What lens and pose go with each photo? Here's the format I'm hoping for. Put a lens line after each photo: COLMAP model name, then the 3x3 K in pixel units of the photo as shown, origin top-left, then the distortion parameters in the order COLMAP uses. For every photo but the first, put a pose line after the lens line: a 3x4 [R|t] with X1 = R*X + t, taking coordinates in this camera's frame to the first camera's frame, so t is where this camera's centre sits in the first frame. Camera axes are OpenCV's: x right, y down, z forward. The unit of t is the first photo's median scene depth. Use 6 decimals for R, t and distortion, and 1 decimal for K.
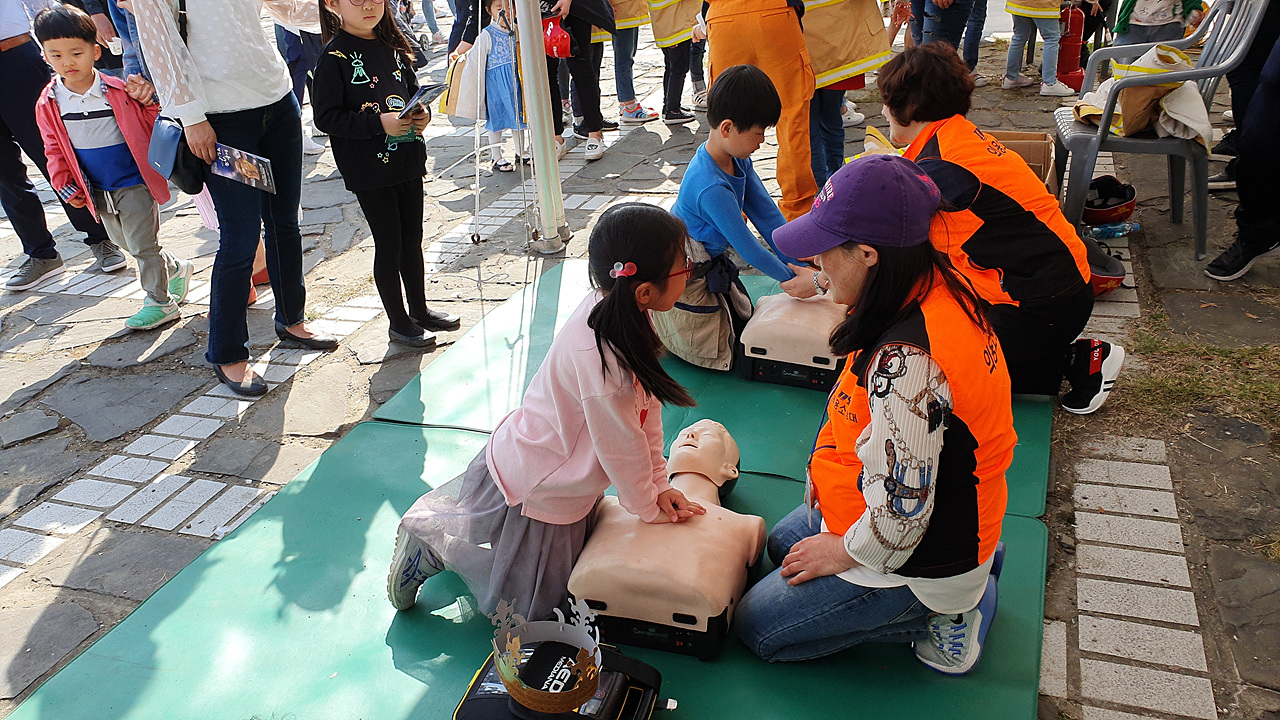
lens RADIAL K [[991.4, 0, 642.9], [0, 991.4, 373.6], [0, 0, 1]] dist [0.027732, 0.015051]
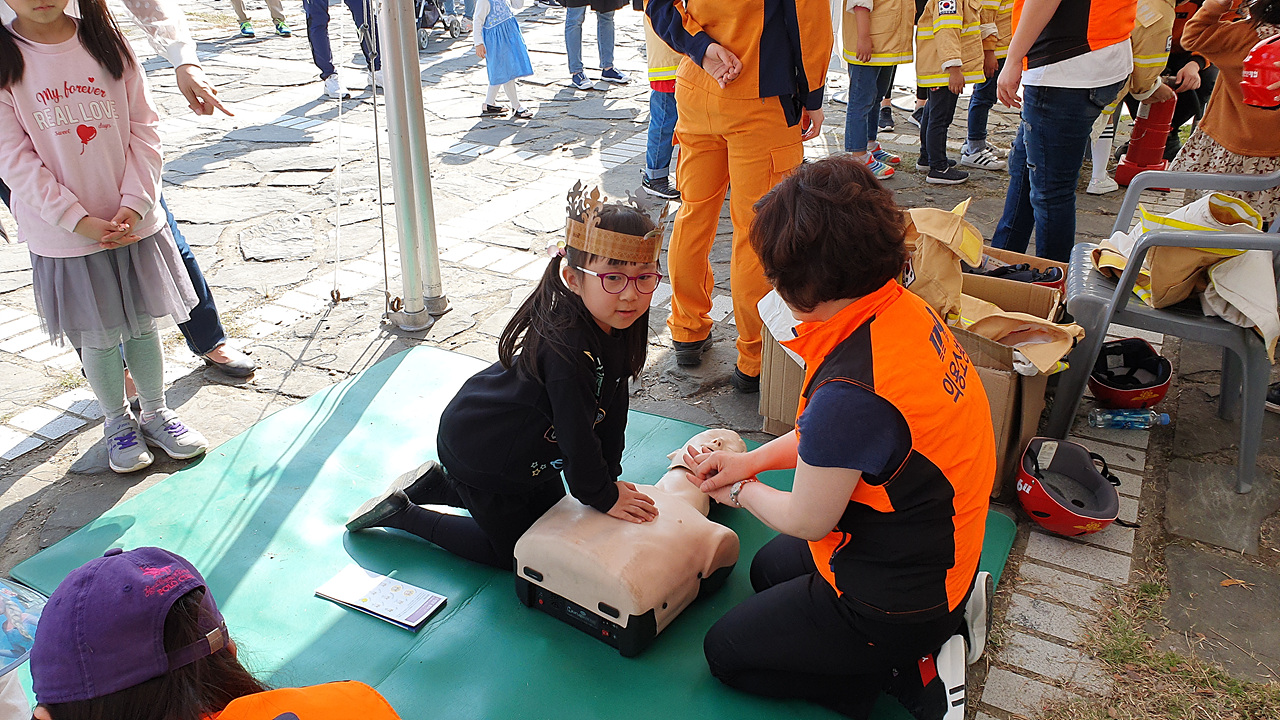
lens RADIAL K [[991.4, 0, 636.8], [0, 991.4, 355.6], [0, 0, 1]] dist [0.027732, 0.015051]
pose [[0.985773, 0.142851, -0.088577, 0.222024], [-0.143185, 0.989693, 0.002604, -0.179914], [0.088036, 0.010116, 0.996066, 0.309005]]
